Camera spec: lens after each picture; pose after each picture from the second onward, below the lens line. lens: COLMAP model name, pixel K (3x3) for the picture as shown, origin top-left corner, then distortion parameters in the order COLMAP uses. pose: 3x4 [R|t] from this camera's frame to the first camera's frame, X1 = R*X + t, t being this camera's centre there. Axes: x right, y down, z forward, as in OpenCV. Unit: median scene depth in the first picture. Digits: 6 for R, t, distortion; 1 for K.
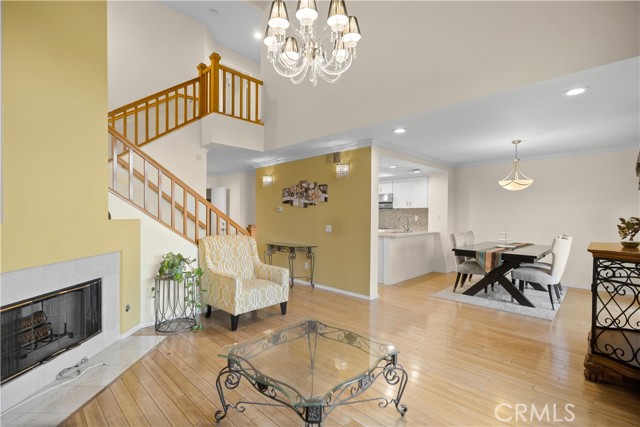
lens RADIAL K [[293.4, 0, 319.8], [0, 293.4, 215.2], [0, 0, 1]] dist [-0.001978, -0.000233]
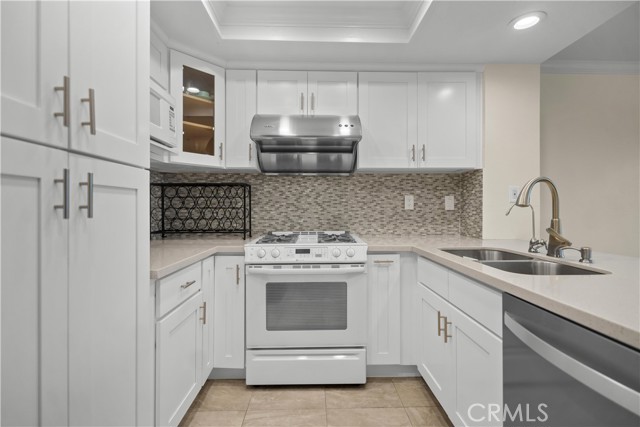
lens RADIAL K [[293.4, 0, 319.8], [0, 293.4, 210.6], [0, 0, 1]] dist [-0.001978, -0.000233]
pose [[0.703157, -0.004291, 0.711021, 0.012252], [0.003616, 0.999990, 0.002460, 0.019199], [-0.711025, 0.000841, 0.703166, 0.856192]]
